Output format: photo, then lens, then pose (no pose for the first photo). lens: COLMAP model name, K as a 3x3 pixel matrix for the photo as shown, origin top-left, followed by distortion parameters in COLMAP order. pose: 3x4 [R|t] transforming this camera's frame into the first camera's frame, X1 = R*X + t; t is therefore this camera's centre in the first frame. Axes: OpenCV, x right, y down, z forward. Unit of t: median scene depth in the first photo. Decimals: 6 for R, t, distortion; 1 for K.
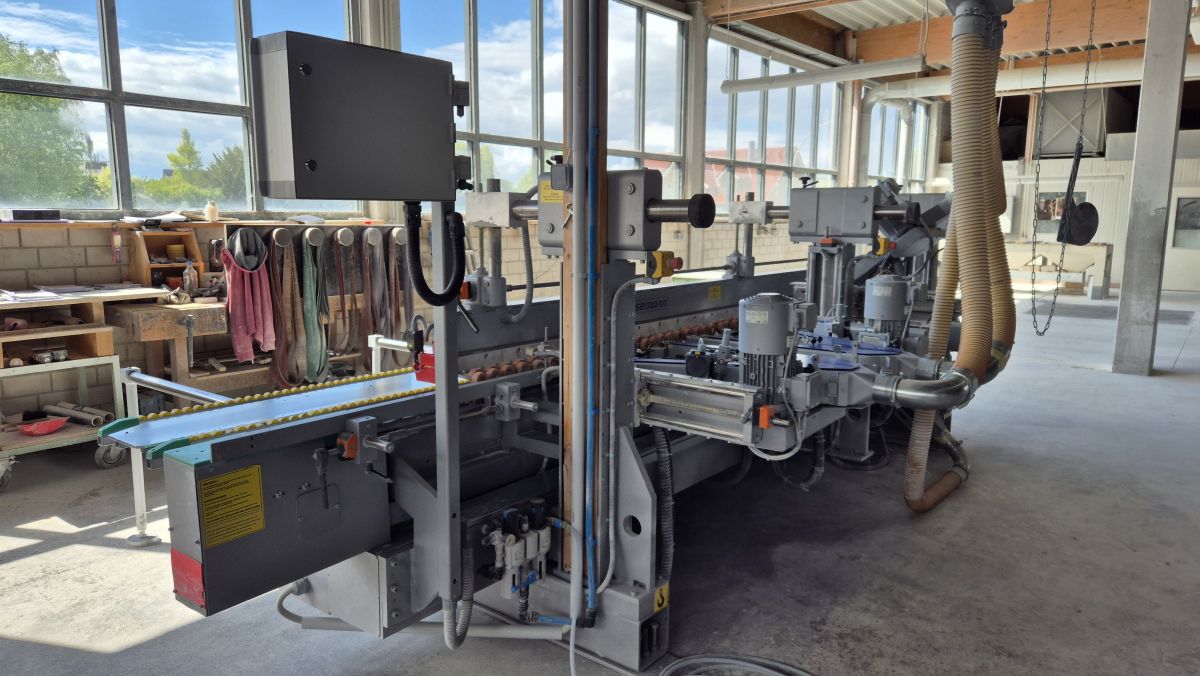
lens RADIAL K [[822.4, 0, 576.5], [0, 822.4, 341.6], [0, 0, 1]] dist [0.023394, -0.000835]
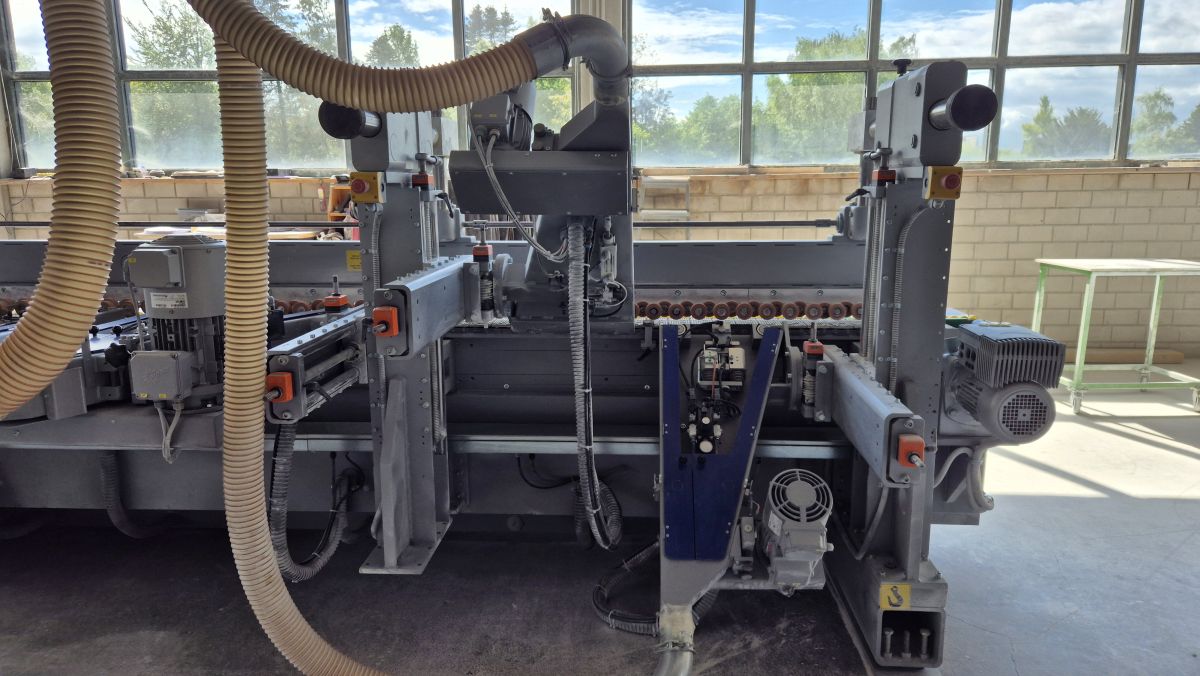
lens RADIAL K [[822.4, 0, 576.5], [0, 822.4, 341.6], [0, 0, 1]] dist [0.023394, -0.000835]
pose [[0.561626, 0.138062, -0.815791, 0.624814], [-0.113545, 0.989512, 0.089292, -0.052538], [0.819563, 0.042480, 0.571413, 0.580907]]
